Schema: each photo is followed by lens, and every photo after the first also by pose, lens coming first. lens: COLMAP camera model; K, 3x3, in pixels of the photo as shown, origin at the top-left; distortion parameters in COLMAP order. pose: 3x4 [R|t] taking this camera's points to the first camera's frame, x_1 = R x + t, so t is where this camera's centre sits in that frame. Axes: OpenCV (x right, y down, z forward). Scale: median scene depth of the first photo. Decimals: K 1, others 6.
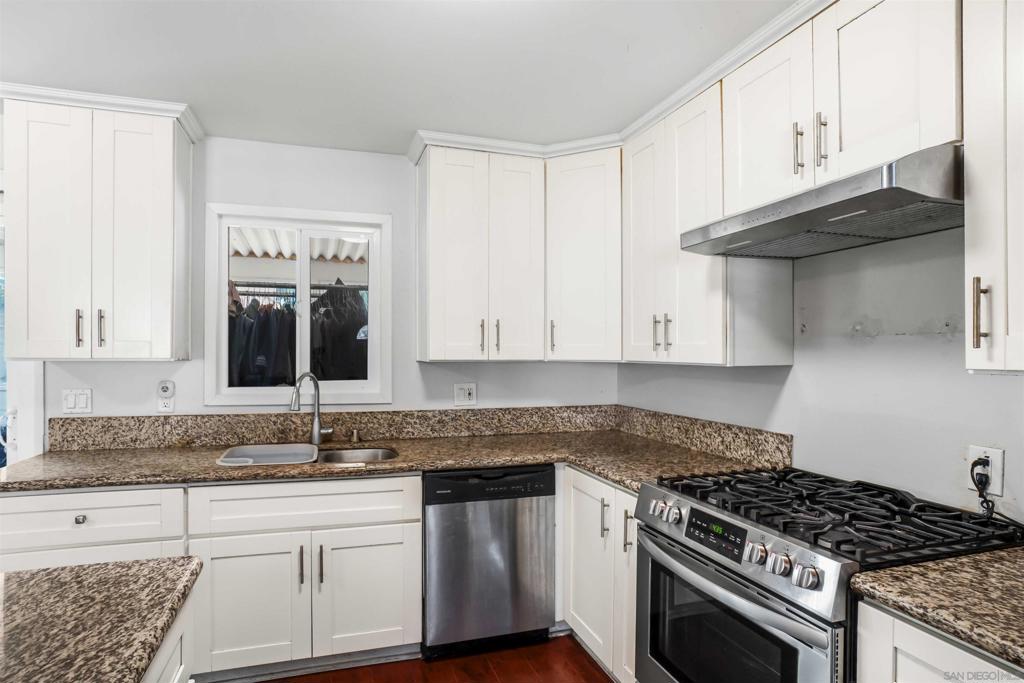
lens RADIAL K [[538.0, 0, 493.9], [0, 538.0, 357.5], [0, 0, 1]] dist [-0.045364, 0.023184]
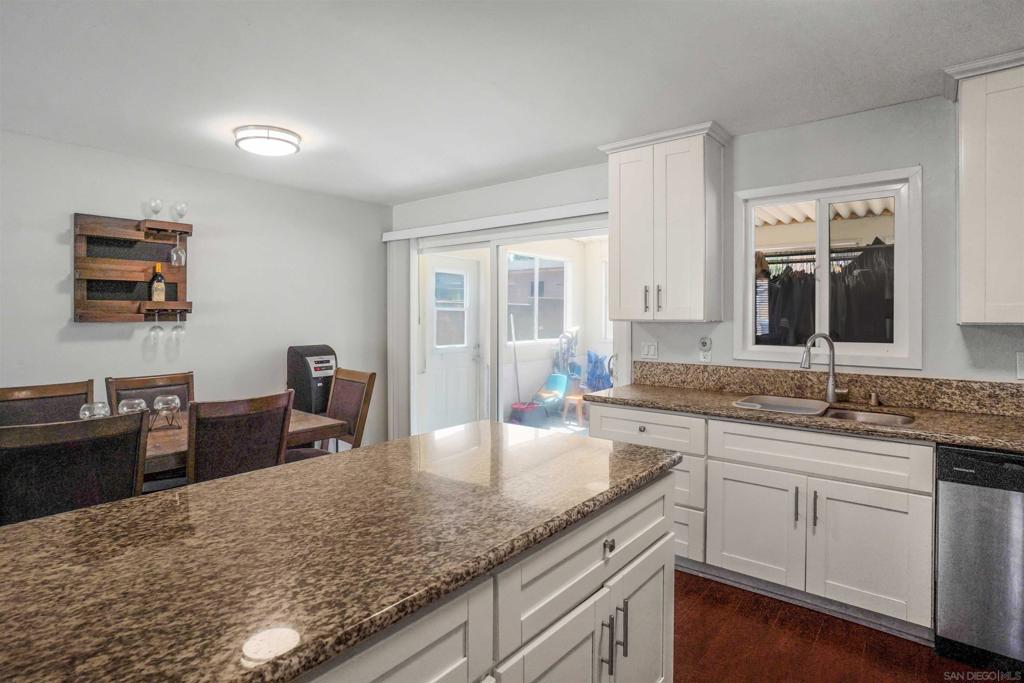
lens RADIAL K [[534.0, 0, 515.6], [0, 534.0, 325.3], [0, 0, 1]] dist [-0.046172, 0.023353]
pose [[0.561346, 0.010303, -0.827517, 0.178776], [-0.003861, 0.999944, 0.009831, 0.003332], [0.827572, -0.002323, 0.561354, -0.091789]]
